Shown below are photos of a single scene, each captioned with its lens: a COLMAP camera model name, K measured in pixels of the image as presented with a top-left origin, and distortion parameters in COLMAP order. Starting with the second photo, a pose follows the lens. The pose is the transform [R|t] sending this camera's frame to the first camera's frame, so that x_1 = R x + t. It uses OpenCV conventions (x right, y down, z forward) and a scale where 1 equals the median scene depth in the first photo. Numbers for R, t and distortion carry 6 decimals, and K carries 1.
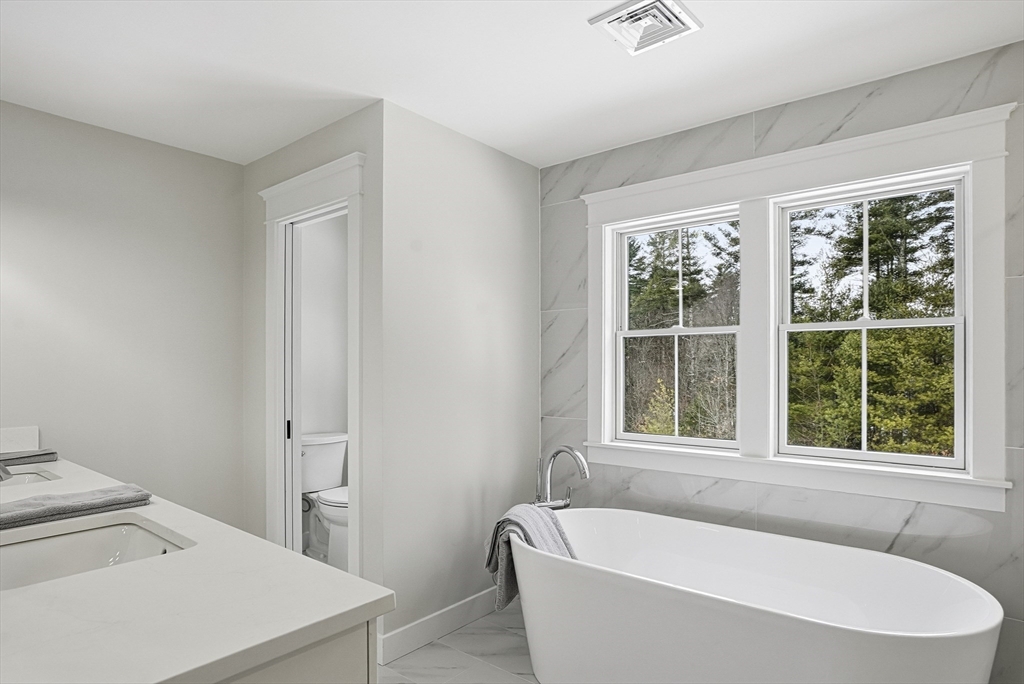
lens RADIAL K [[578.7, 0, 511.1], [0, 578.7, 357.3], [0, 0, 1]] dist [-0.020480, 0.000364]
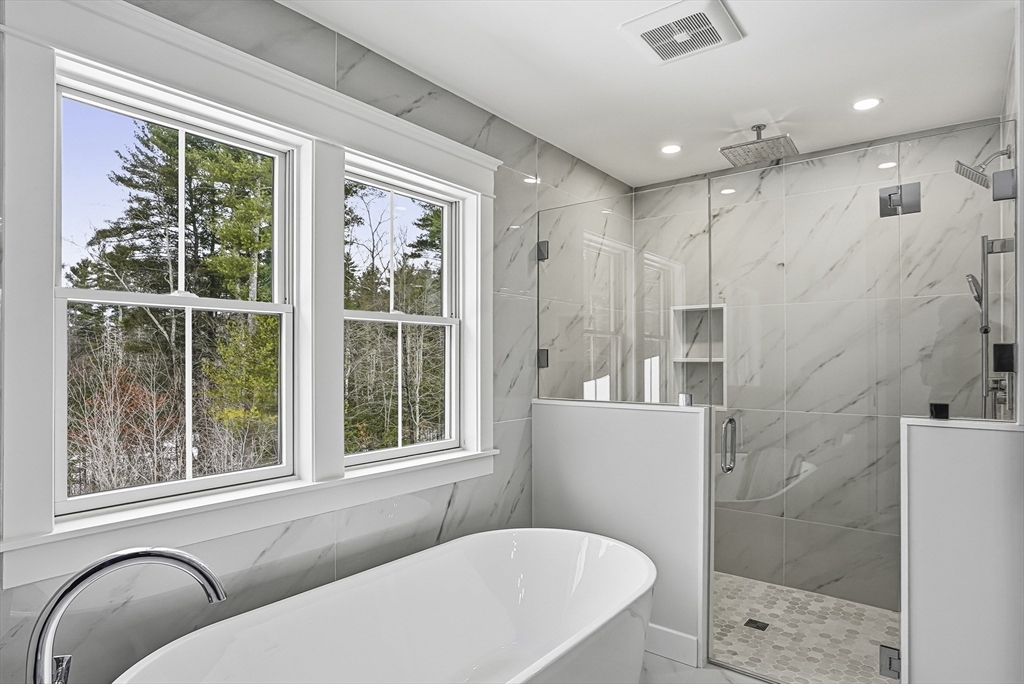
lens RADIAL K [[578.7, 0, 511.1], [0, 578.7, 357.3], [0, 0, 1]] dist [-0.020480, 0.000364]
pose [[-0.015477, 0.001015, 0.999880, -0.414054], [-0.018484, 0.999828, -0.001301, 0.007844], [-0.999709, -0.018502, -0.015456, 0.904631]]
